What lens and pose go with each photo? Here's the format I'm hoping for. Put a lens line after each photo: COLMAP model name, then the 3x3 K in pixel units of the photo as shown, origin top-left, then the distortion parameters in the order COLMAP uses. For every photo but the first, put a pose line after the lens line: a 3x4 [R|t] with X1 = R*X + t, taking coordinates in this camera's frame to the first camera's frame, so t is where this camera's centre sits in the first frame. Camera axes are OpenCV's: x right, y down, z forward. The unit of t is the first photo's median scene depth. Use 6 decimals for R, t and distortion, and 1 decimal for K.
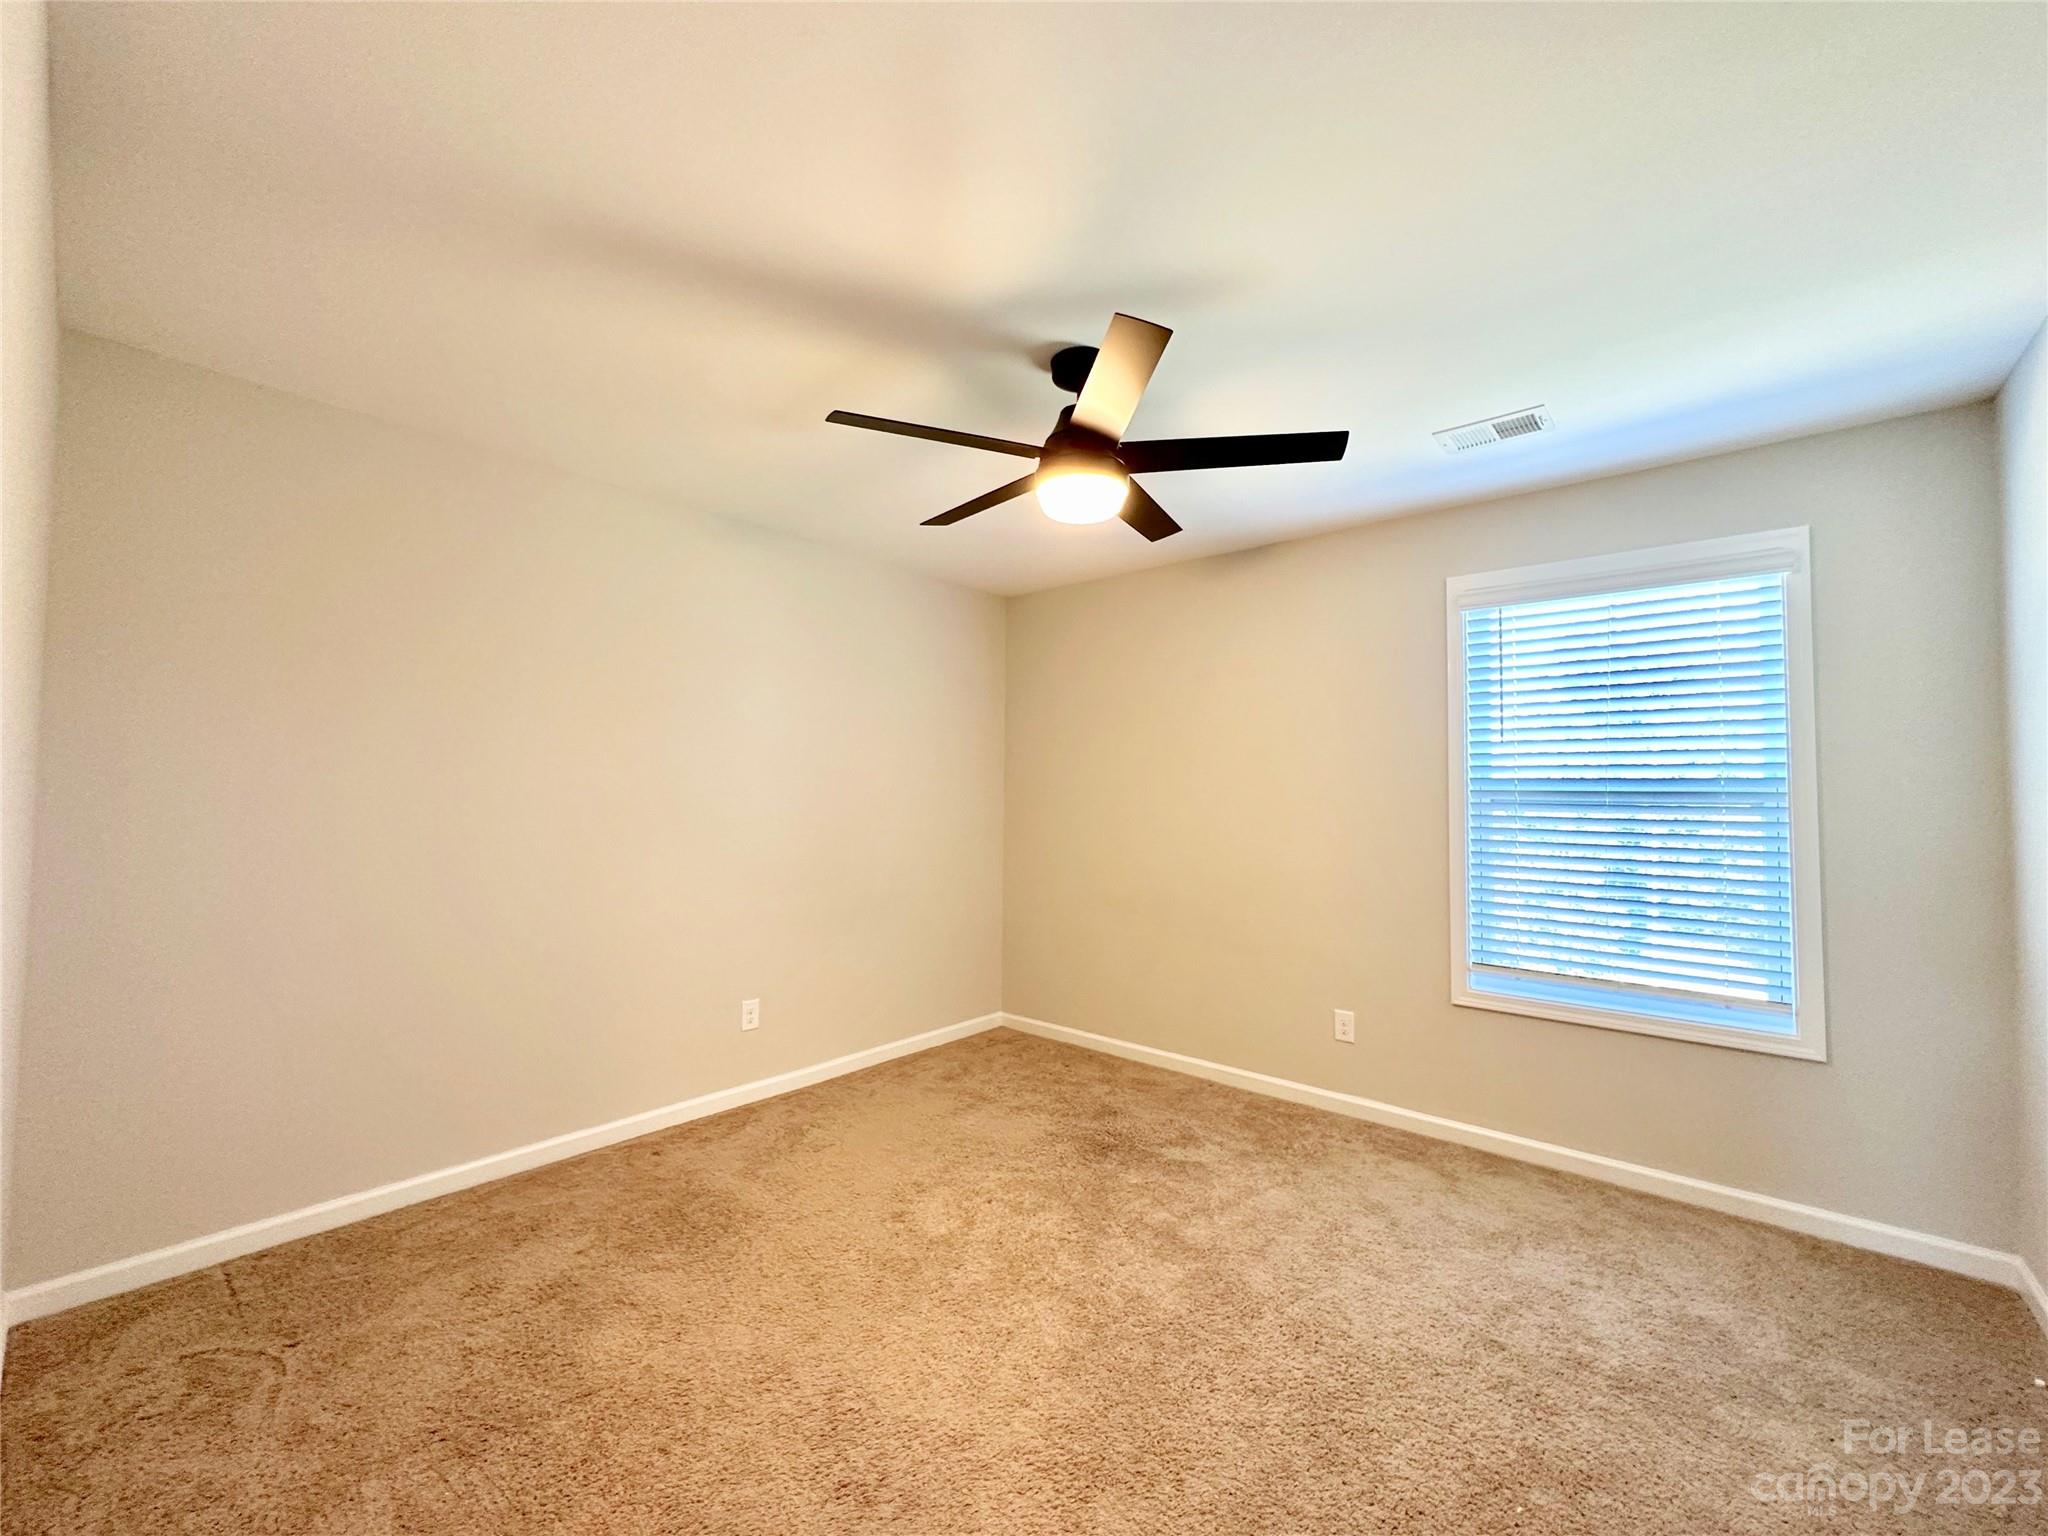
lens RADIAL K [[821.5, 0, 1026.3], [0, 821.5, 770.7], [0, 0, 1]] dist [-0.001047, -0.000101]
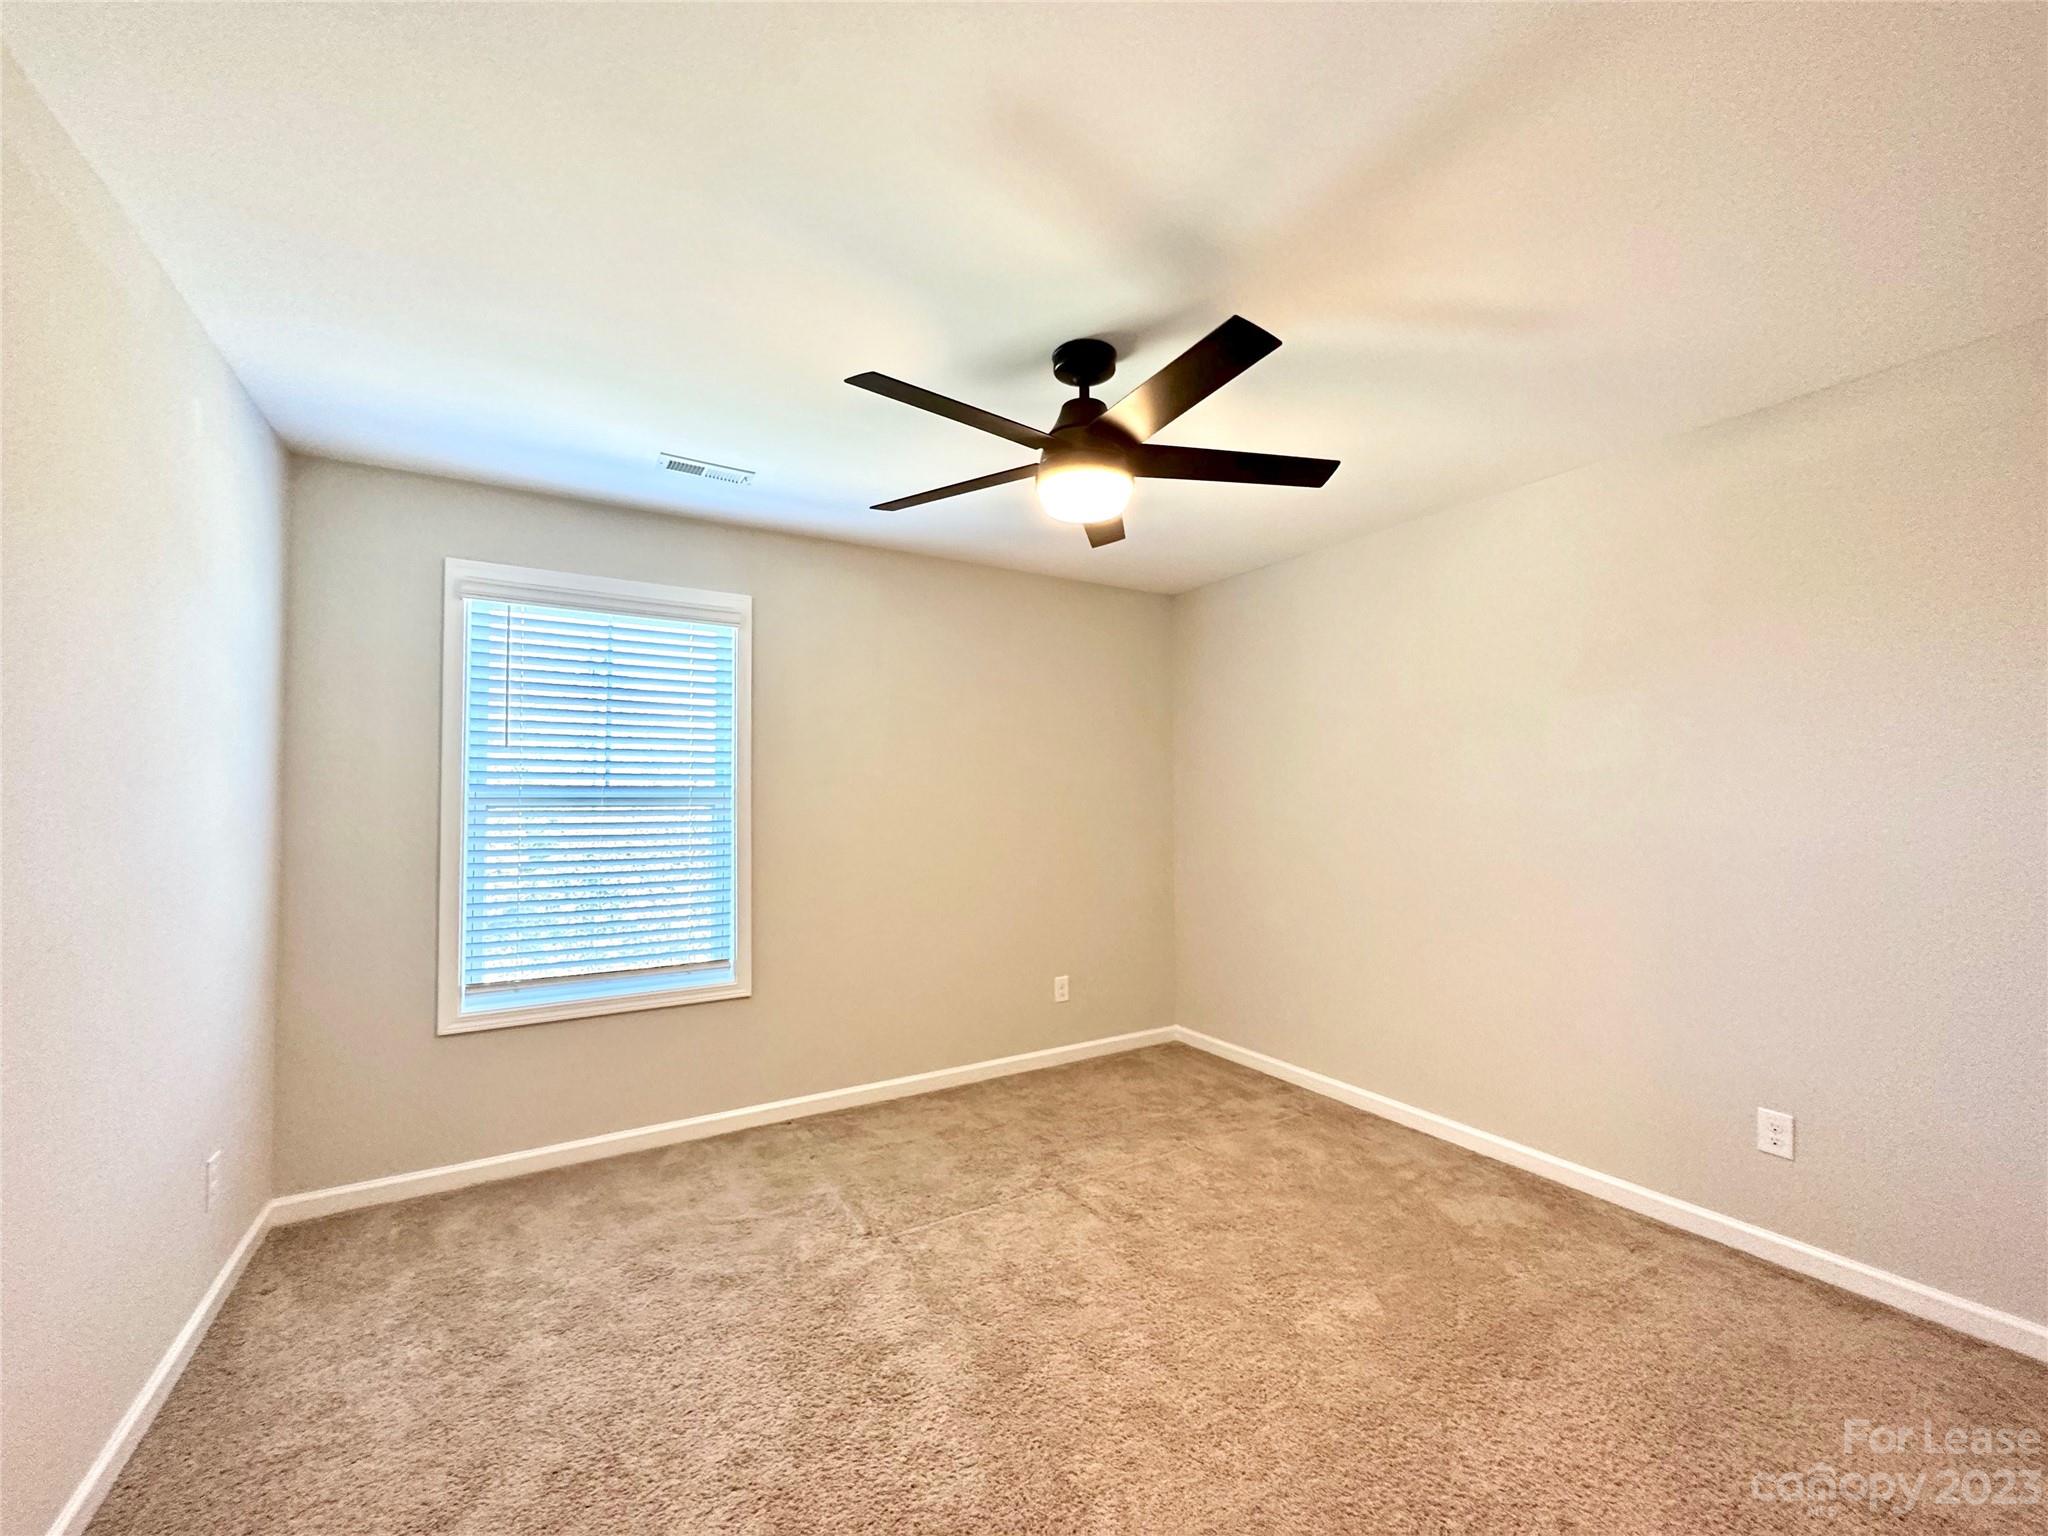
lens RADIAL K [[821.5, 0, 1026.3], [0, 821.5, 770.7], [0, 0, 1]] dist [-0.001047, -0.000101]
pose [[0.304786, 0.025301, 0.952085, -0.171240], [-0.018186, 0.999619, -0.020742, 0.003144], [-0.952247, -0.010992, 0.305130, 0.148666]]
